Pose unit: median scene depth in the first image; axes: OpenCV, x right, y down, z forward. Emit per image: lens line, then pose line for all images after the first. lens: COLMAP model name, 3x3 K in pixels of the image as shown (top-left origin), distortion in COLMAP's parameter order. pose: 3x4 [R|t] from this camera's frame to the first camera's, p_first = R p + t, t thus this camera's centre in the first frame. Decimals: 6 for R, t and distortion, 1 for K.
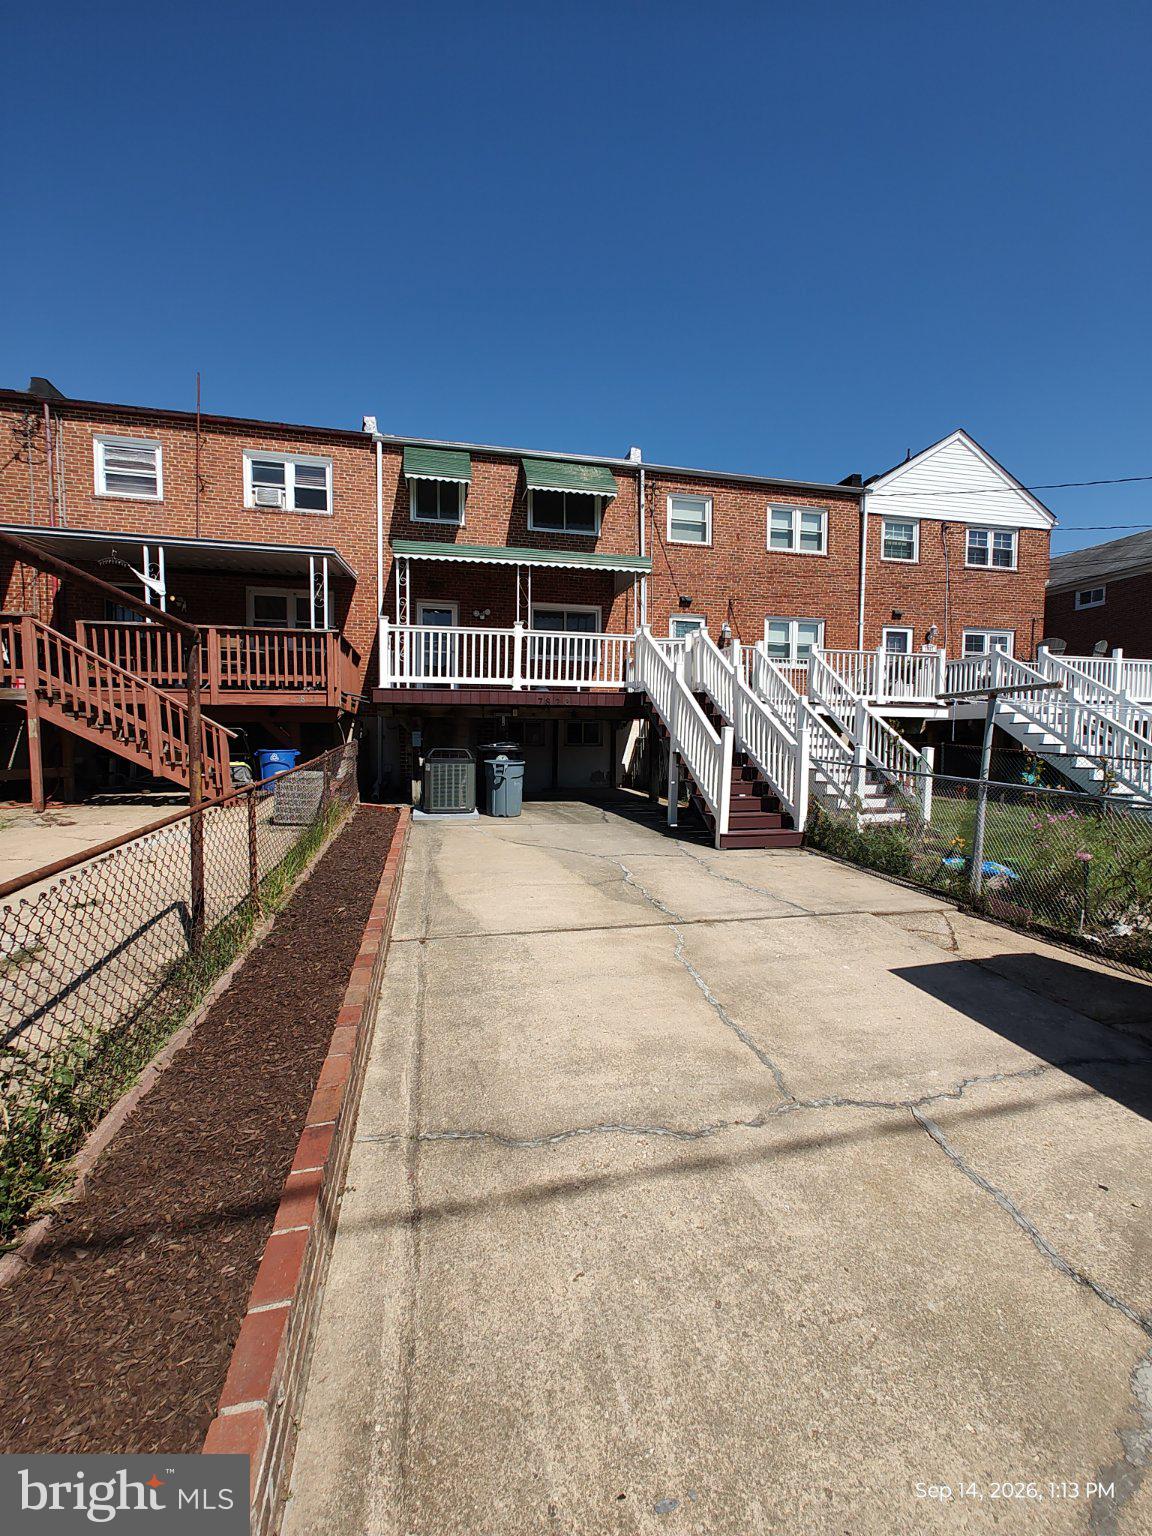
lens RADIAL K [[642.7, 0, 576.0], [0, 642.7, 768.0], [0, 0, 1]] dist [0.007000, -0.000500]
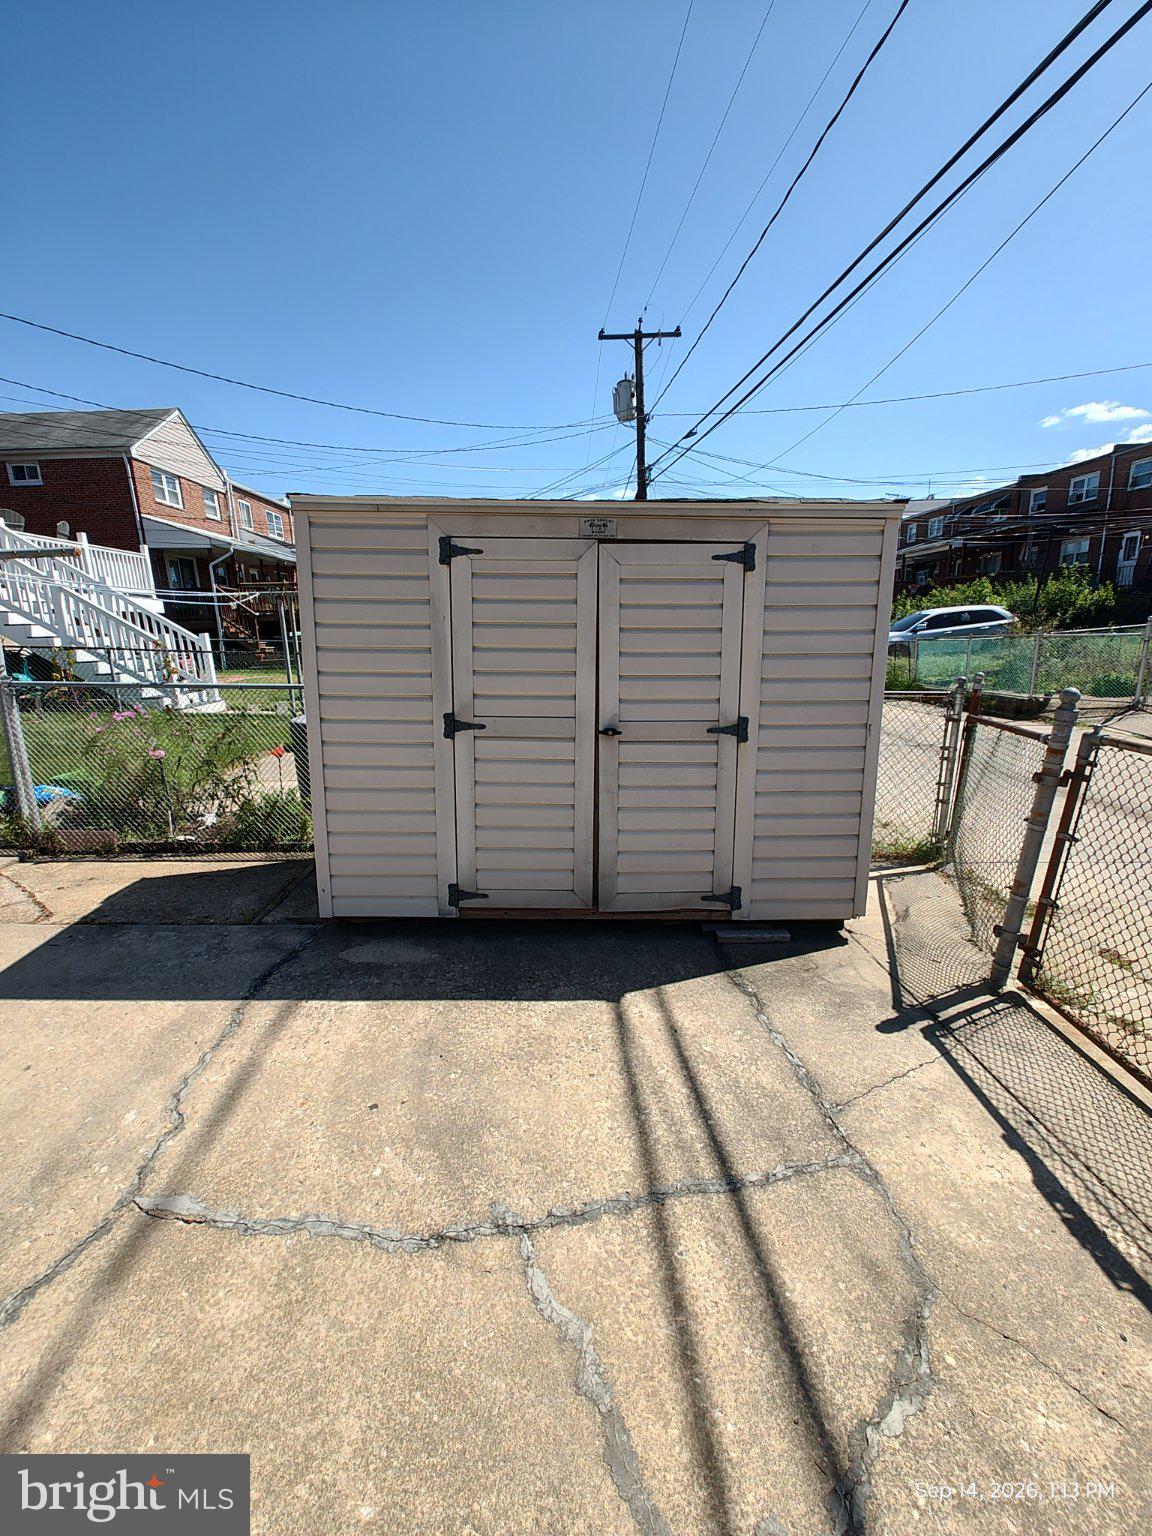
lens RADIAL K [[642.7, 0, 576.0], [0, 642.7, 768.0], [0, 0, 1]] dist [0.007000, -0.000500]
pose [[0.217522, -0.227698, 0.949125, 0.068627], [0.080099, 0.973293, 0.215139, 0.012092], [-0.972763, 0.029227, 0.229951, 0.253126]]
